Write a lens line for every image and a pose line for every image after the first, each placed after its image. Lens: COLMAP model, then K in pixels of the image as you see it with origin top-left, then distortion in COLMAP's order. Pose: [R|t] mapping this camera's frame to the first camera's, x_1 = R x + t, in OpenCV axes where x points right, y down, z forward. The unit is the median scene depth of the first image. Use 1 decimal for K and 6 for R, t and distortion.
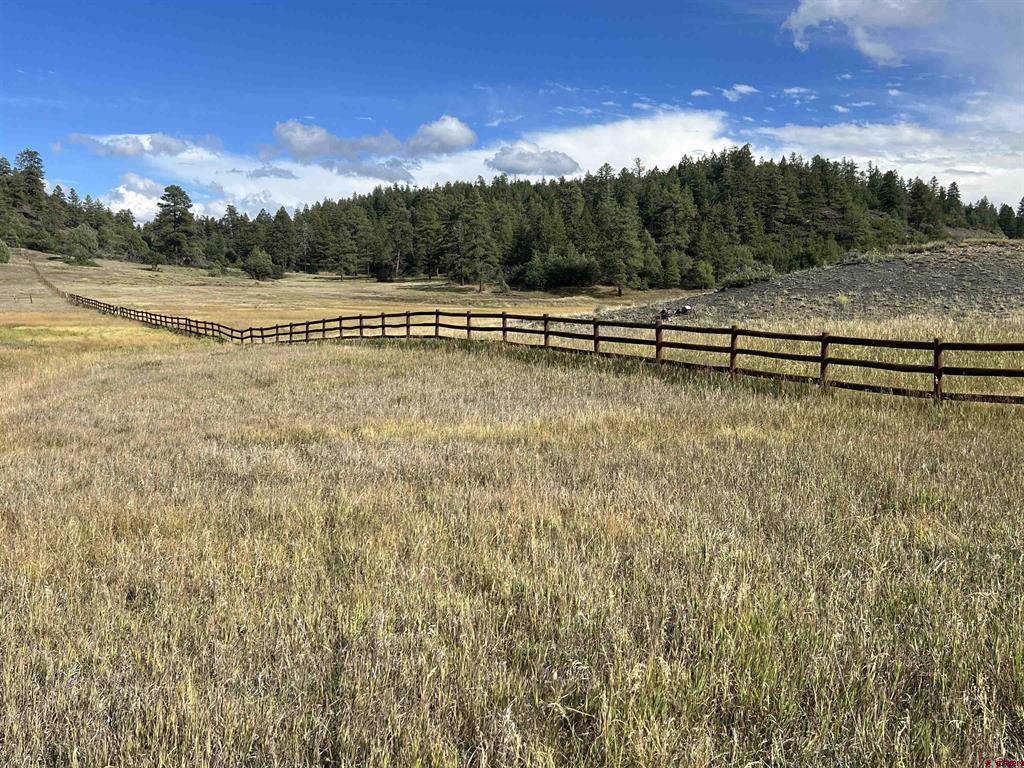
lens RADIAL K [[989.7, 0, 504.4], [0, 989.7, 385.3], [0, 0, 1]] dist [0.134143, -0.324112]
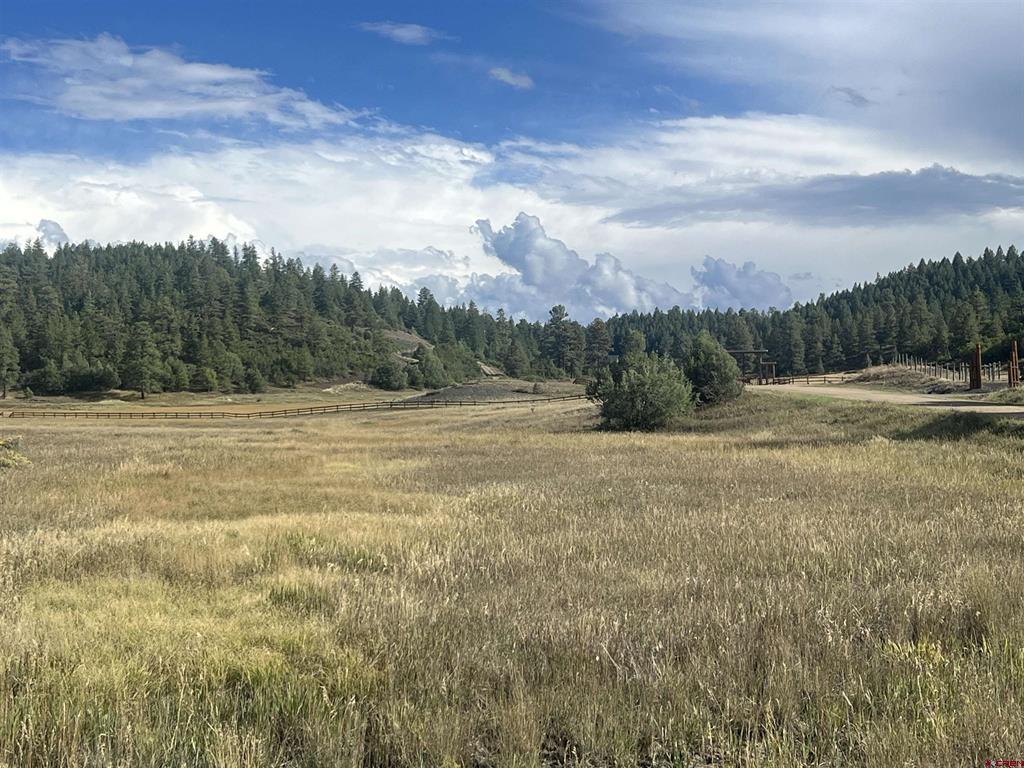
lens RADIAL K [[1649.4, 0, 512.0], [0, 1649.4, 384.0], [0, 0, 1]] dist [0.231965, -0.985836]
pose [[0.853410, -0.015224, 0.521017, -0.471232], [0.065275, 0.994826, -0.077849, 0.061927], [-0.517136, 0.100447, 0.849989, -0.758469]]
